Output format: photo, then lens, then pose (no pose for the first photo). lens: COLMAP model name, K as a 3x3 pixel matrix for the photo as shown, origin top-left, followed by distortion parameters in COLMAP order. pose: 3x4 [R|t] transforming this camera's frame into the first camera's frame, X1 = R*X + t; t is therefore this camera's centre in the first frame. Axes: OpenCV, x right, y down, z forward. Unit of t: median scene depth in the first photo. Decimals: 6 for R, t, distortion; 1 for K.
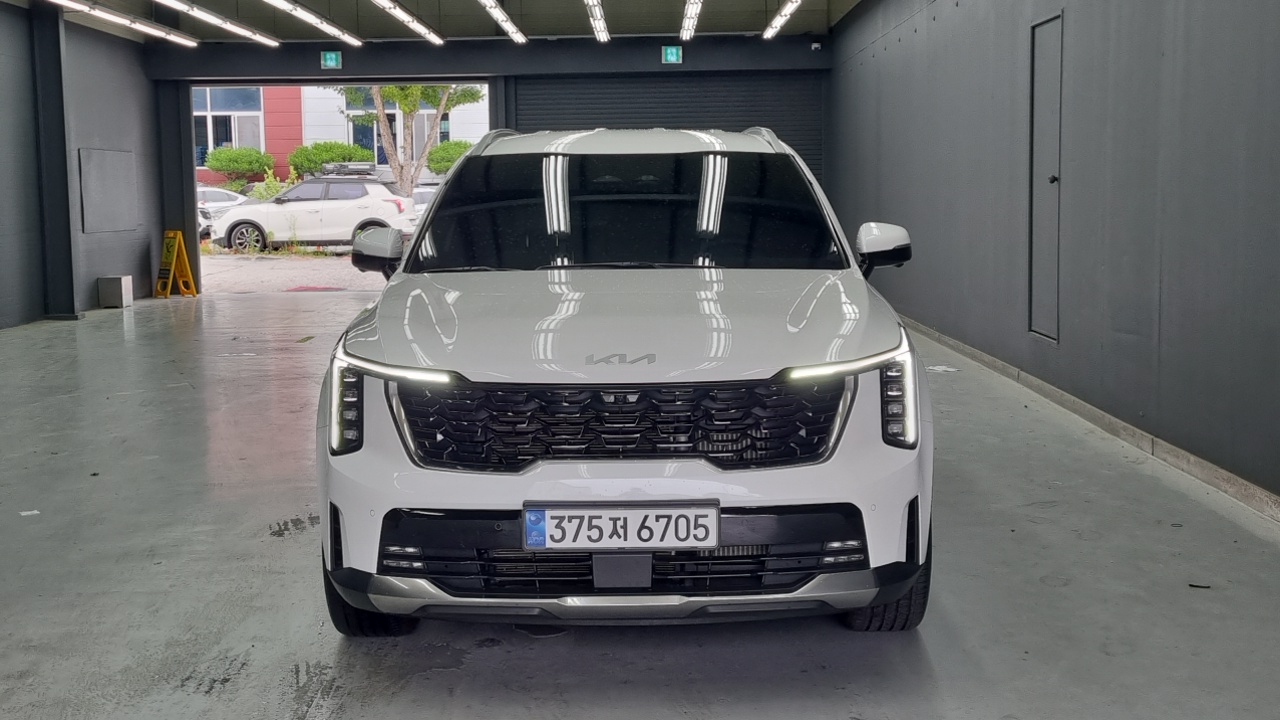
lens RADIAL K [[1534.3, 0, 633.5], [0, 1534.3, 350.8], [0, 0, 1]] dist [0.024778, 0.078300]
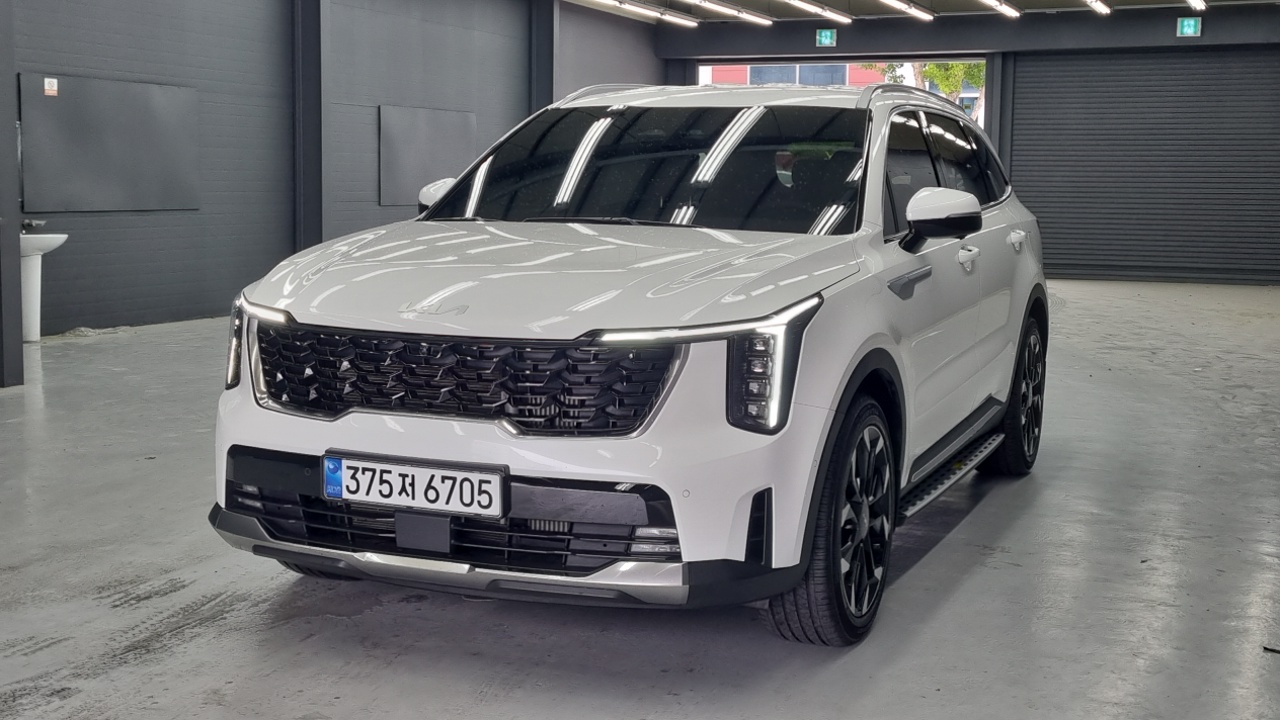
lens RADIAL K [[1534.3, 0, 633.5], [0, 1534.3, 350.8], [0, 0, 1]] dist [0.024778, 0.078300]
pose [[0.923107, 0.069269, -0.378253, 0.465077], [-0.066119, 0.997584, 0.021324, 0.003181], [0.378817, 0.005325, 0.925456, 0.173874]]
